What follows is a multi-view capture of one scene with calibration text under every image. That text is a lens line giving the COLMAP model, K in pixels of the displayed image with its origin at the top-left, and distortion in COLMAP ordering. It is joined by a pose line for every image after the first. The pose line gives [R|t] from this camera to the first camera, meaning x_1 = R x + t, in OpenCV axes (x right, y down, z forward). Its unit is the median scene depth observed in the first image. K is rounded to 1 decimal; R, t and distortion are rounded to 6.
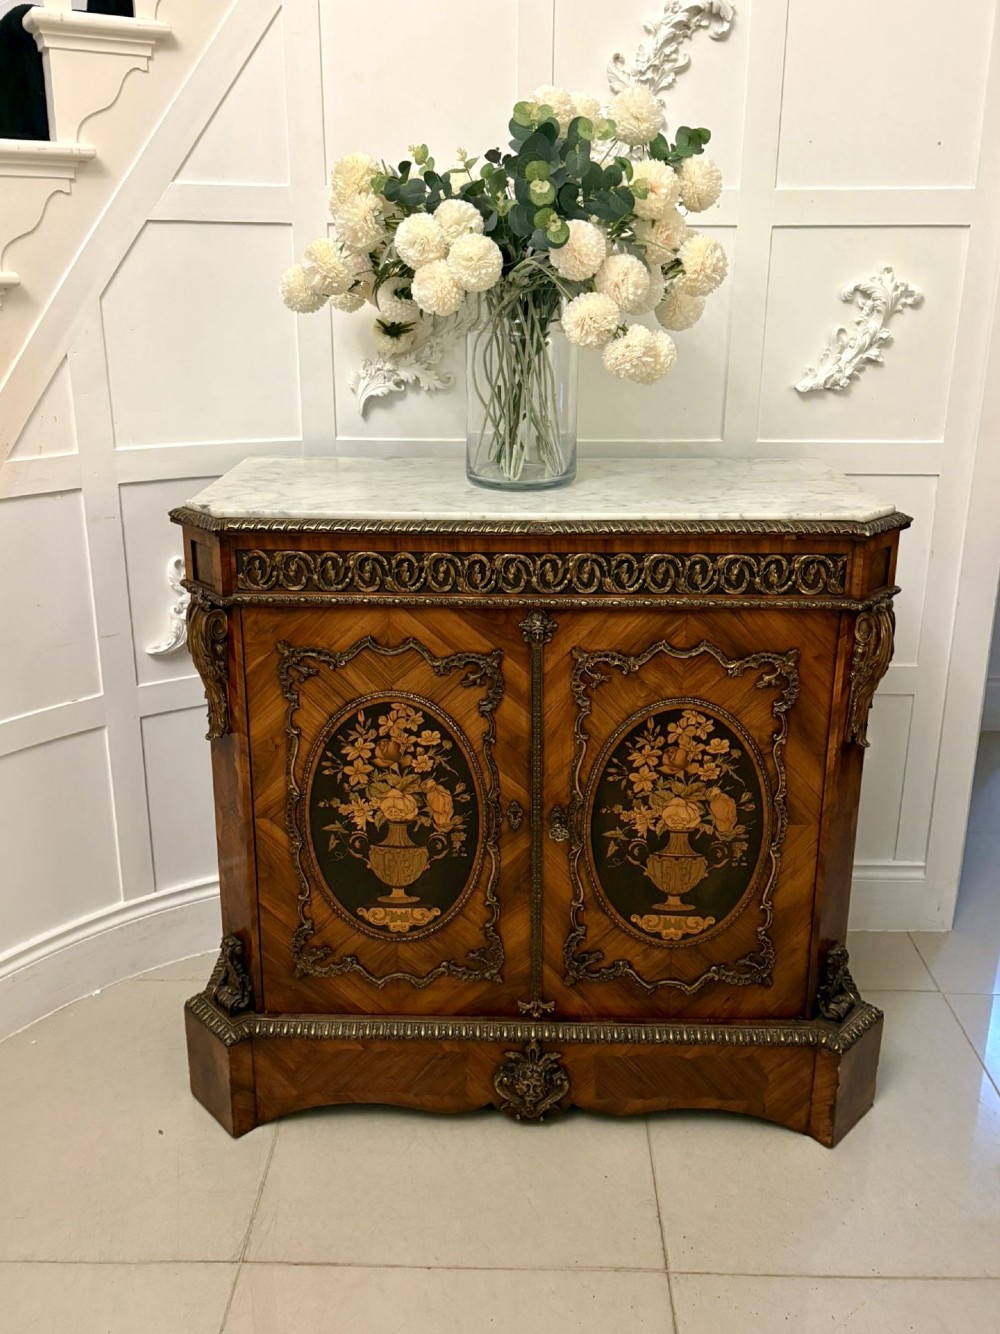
lens RADIAL K [[1067.2, 0, 488.2], [0, 1067.2, 543.5], [0, 0, 1]] dist [0.107023, -0.145570]
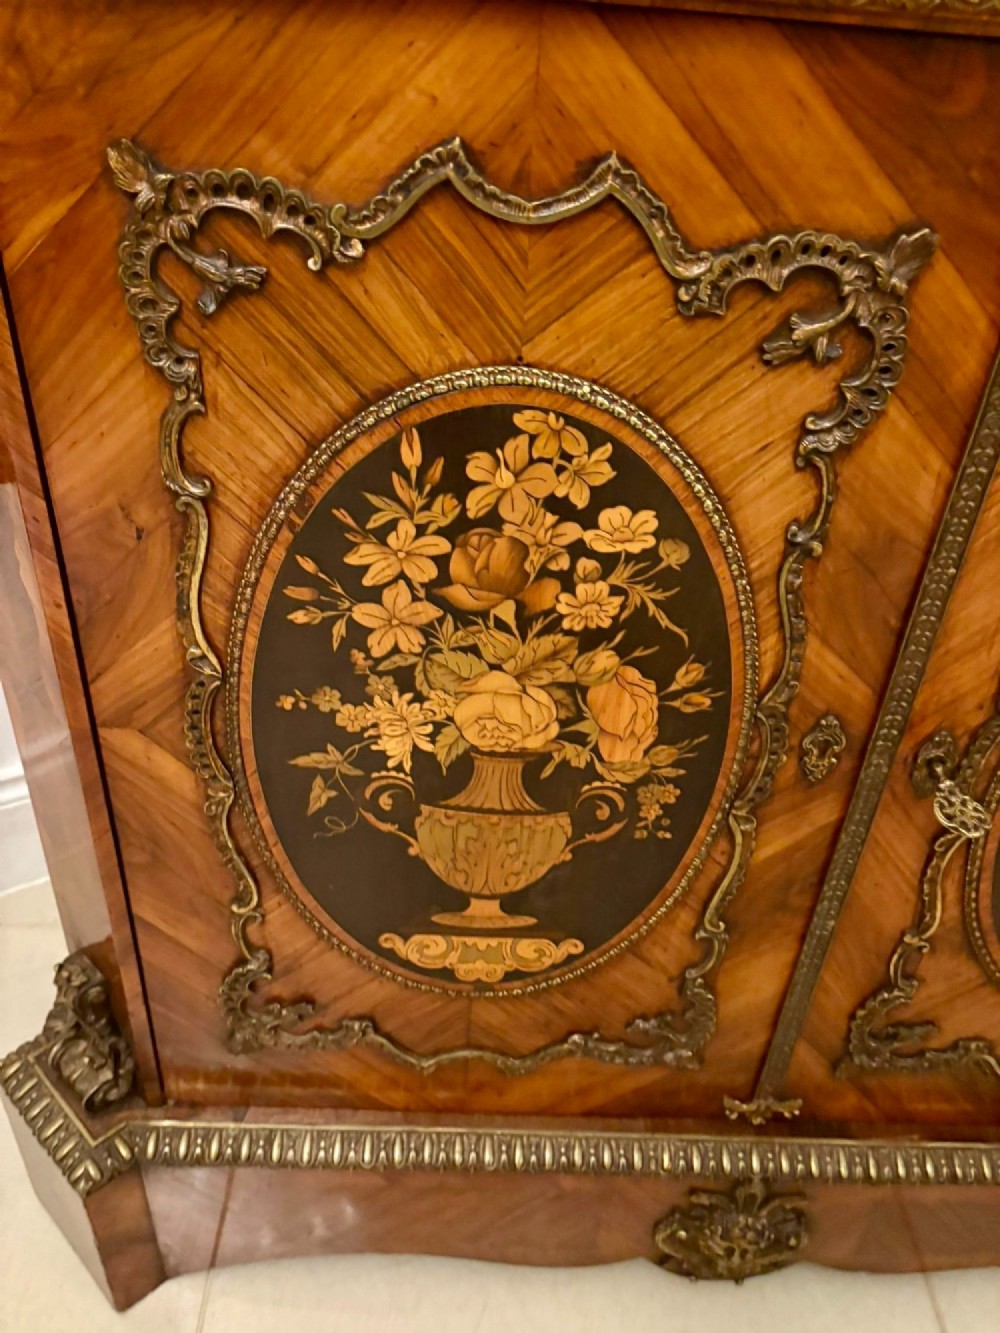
lens RADIAL K [[1011.1, 0, 500.0], [0, 1011.1, 666.5], [0, 0, 1]] dist [0.047411, -0.065406]
pose [[0.997572, 0.036626, 0.059227, -0.107407], [-0.053321, 0.948801, 0.311343, 0.127467], [-0.044792, -0.313745, 0.948450, 0.699927]]
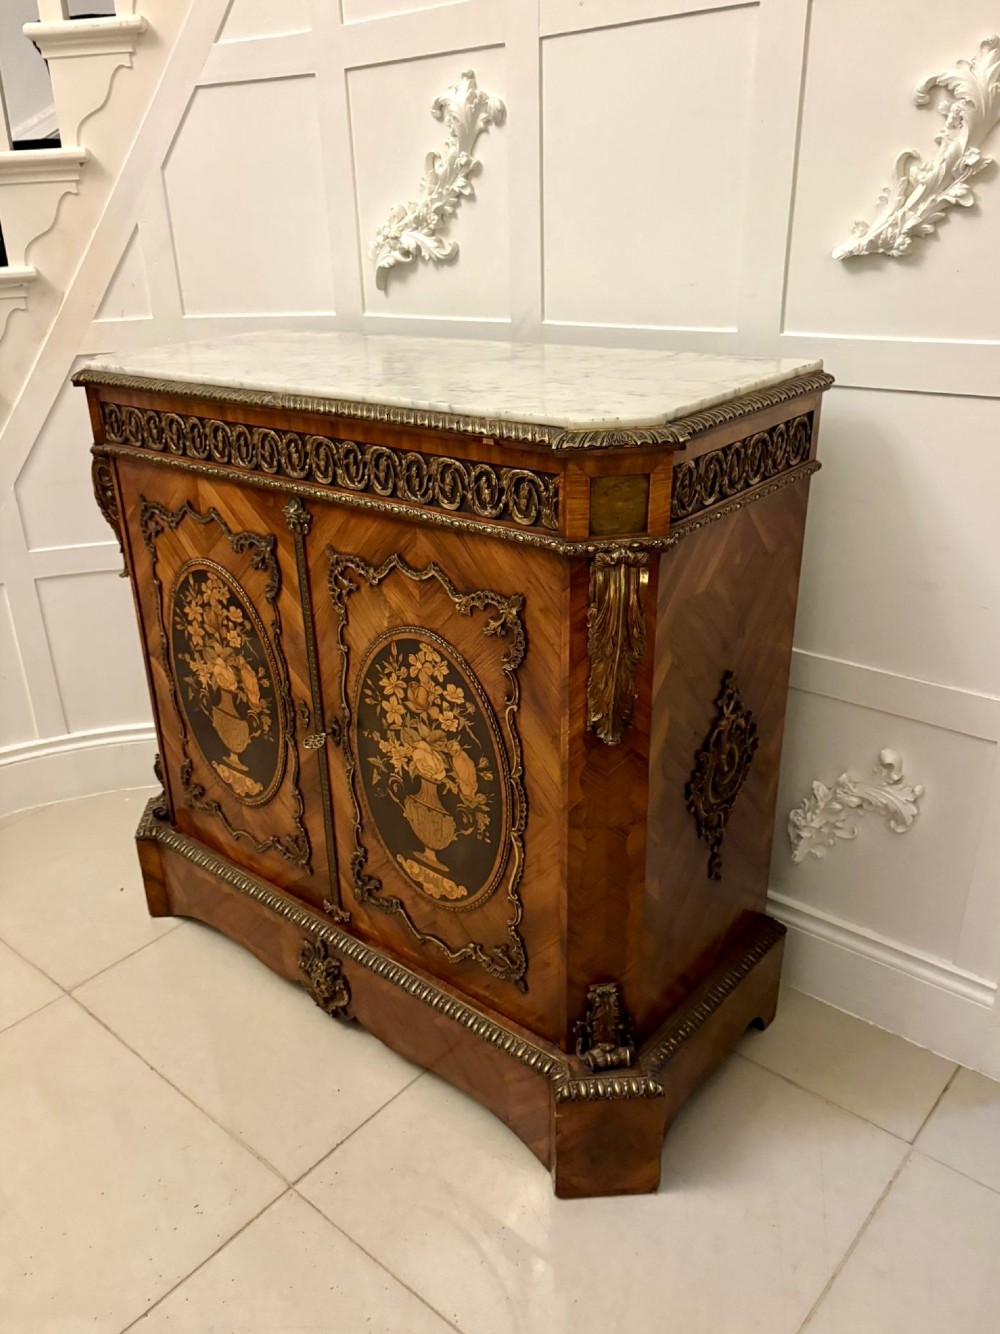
lens RADIAL K [[1068.5, 0, 417.1], [0, 1068.5, 664.7], [0, 0, 1]] dist [0.016789, -0.013296]
pose [[0.748631, 0.235714, -0.619669, 0.698103], [-0.131697, 0.968909, 0.209455, -0.004001], [0.649775, -0.075196, 0.756398, 0.351681]]
